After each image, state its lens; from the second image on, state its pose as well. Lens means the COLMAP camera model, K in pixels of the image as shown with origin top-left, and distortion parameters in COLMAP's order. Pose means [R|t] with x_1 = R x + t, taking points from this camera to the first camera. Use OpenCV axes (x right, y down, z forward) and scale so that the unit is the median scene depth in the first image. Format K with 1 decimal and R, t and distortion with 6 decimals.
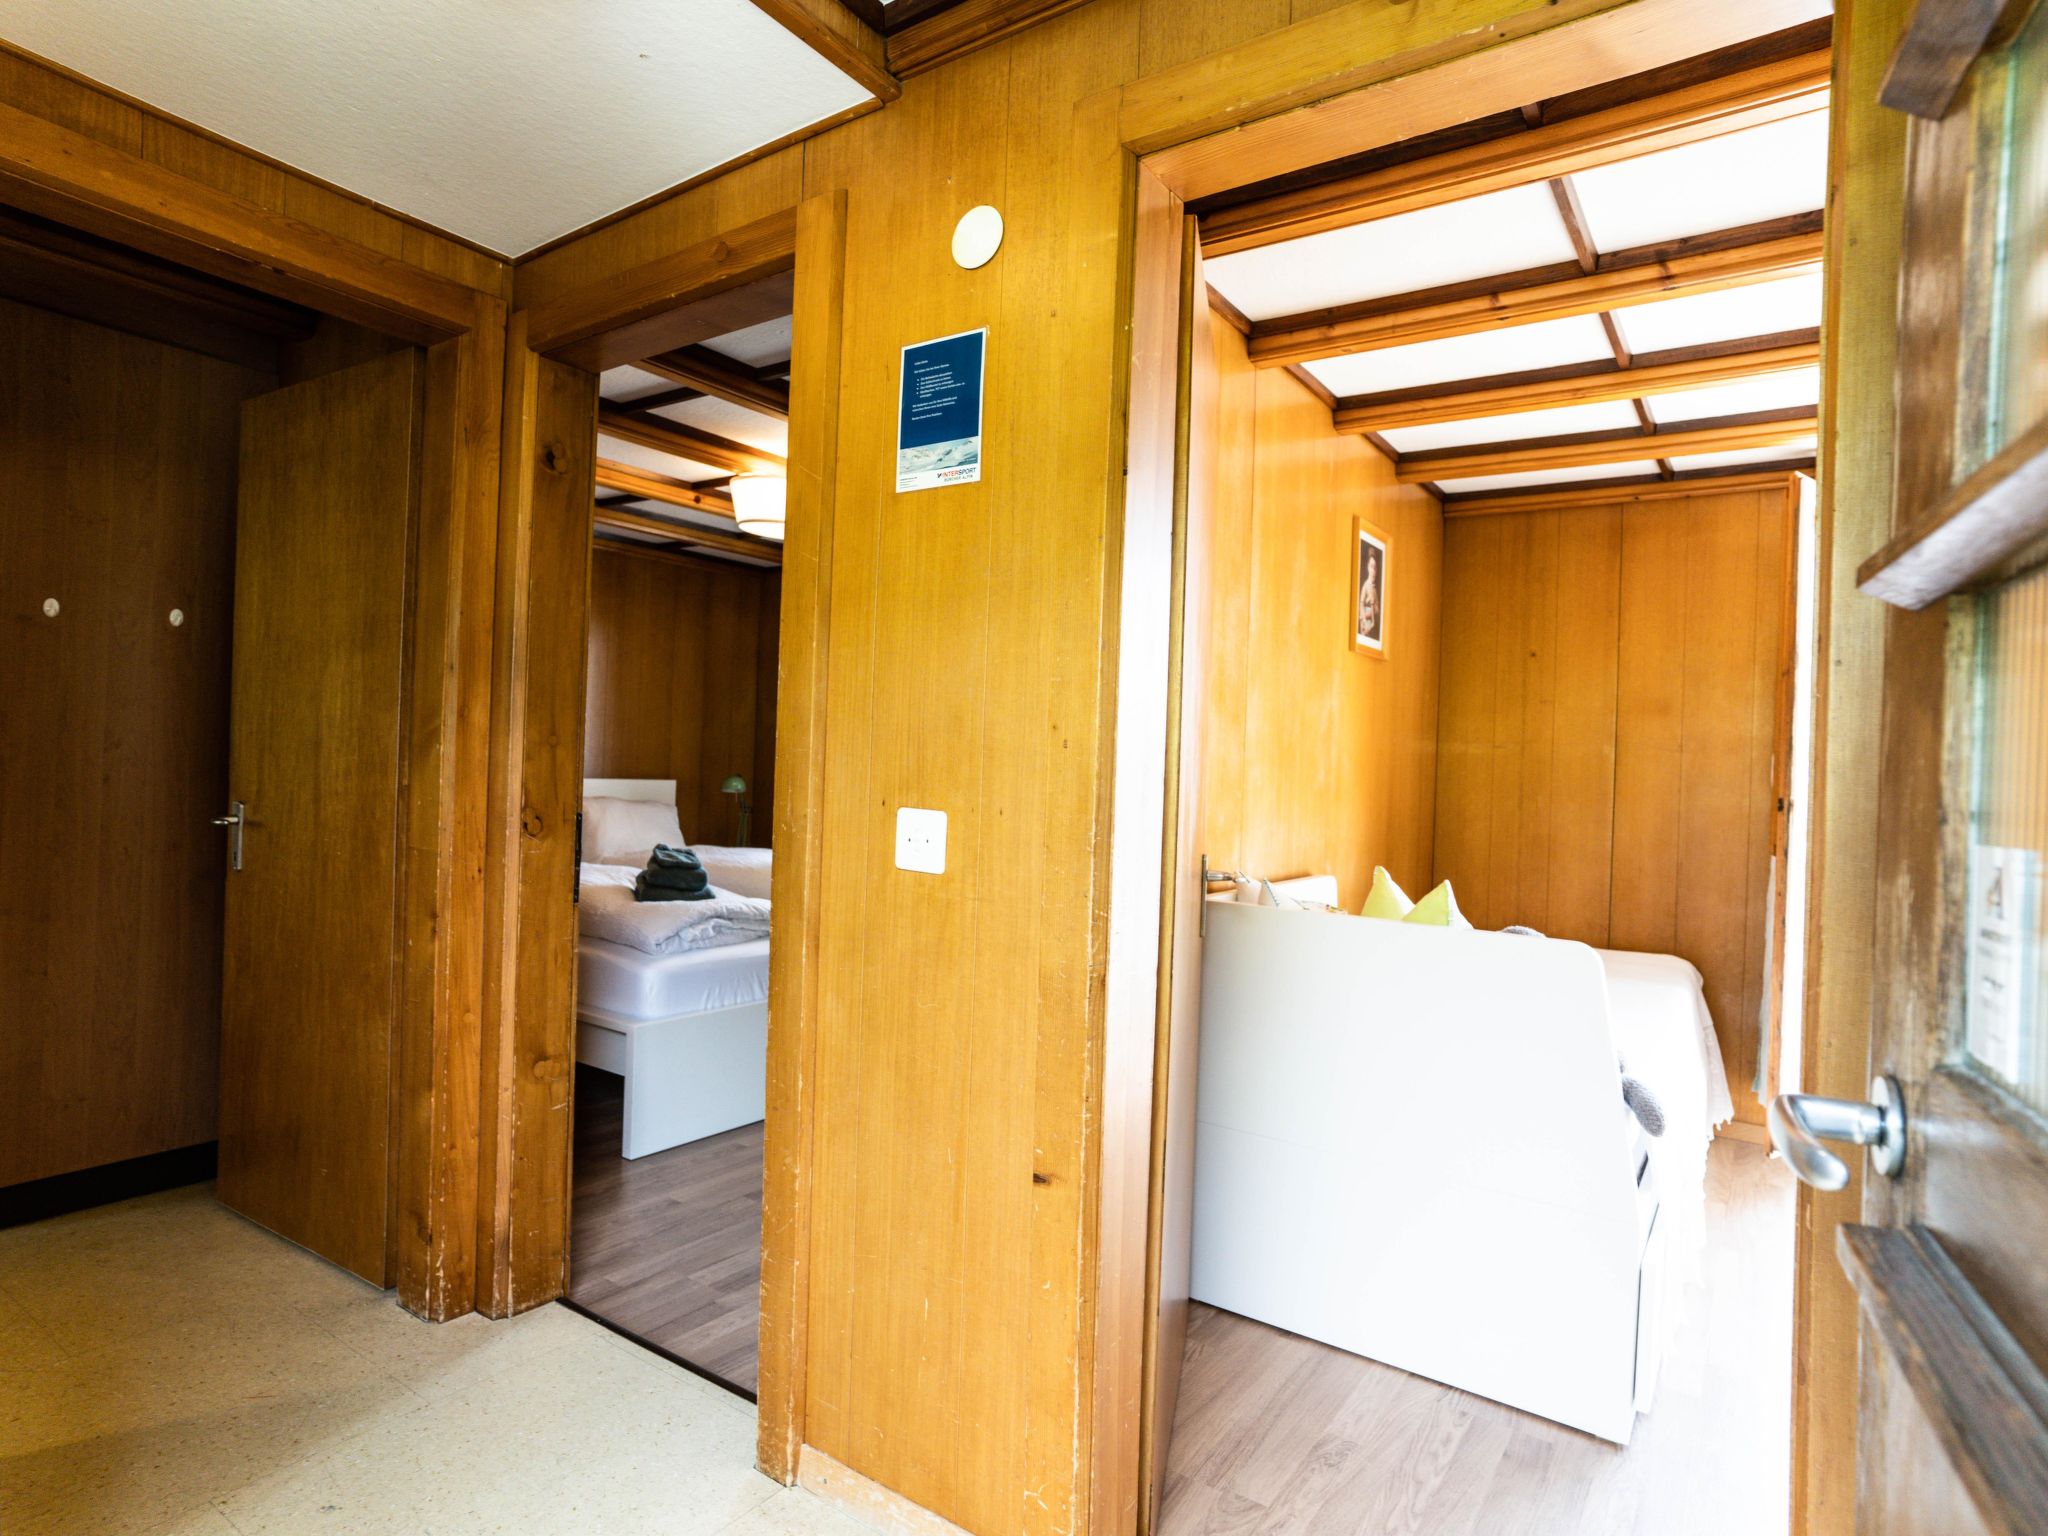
lens RADIAL K [[1108.0, 0, 1024.9], [0, 1108.0, 762.8], [0, 0, 1]] dist [-0.013121, 0.009313]
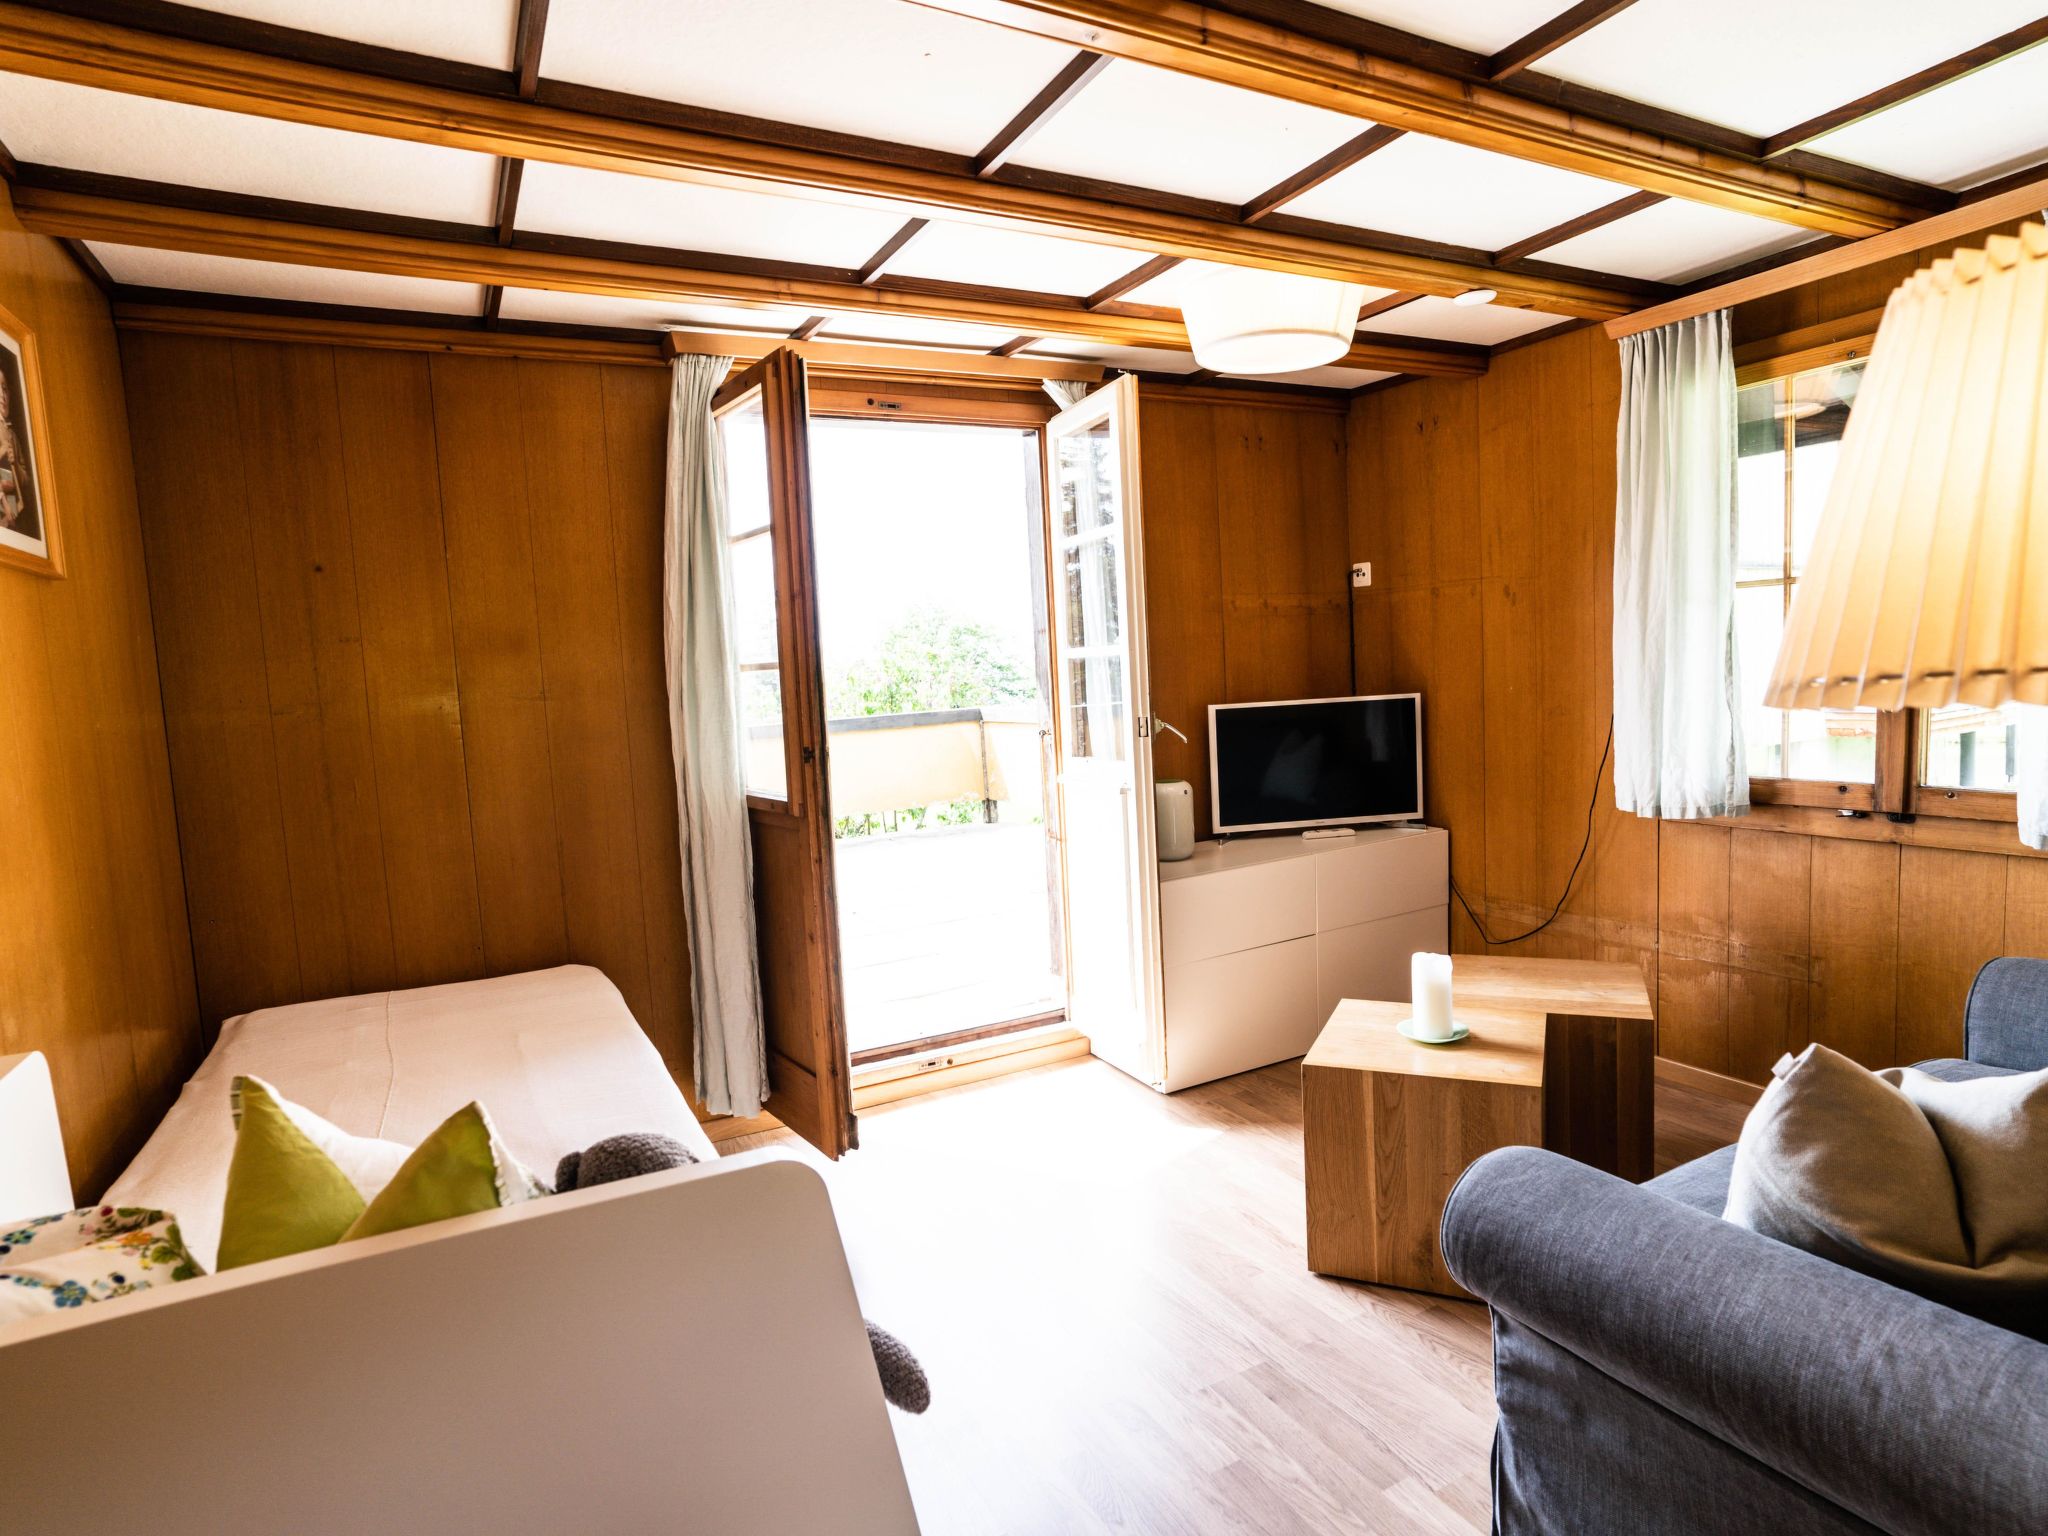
lens RADIAL K [[1108.0, 0, 1025.0], [0, 1108.0, 757.9], [0, 0, 1]] dist [-0.013121, 0.009313]
pose [[0.462872, -0.136102, 0.875914, 0.066801], [0.072240, 0.990647, 0.115755, -0.033465], [-0.883477, 0.009697, 0.468375, 0.335585]]
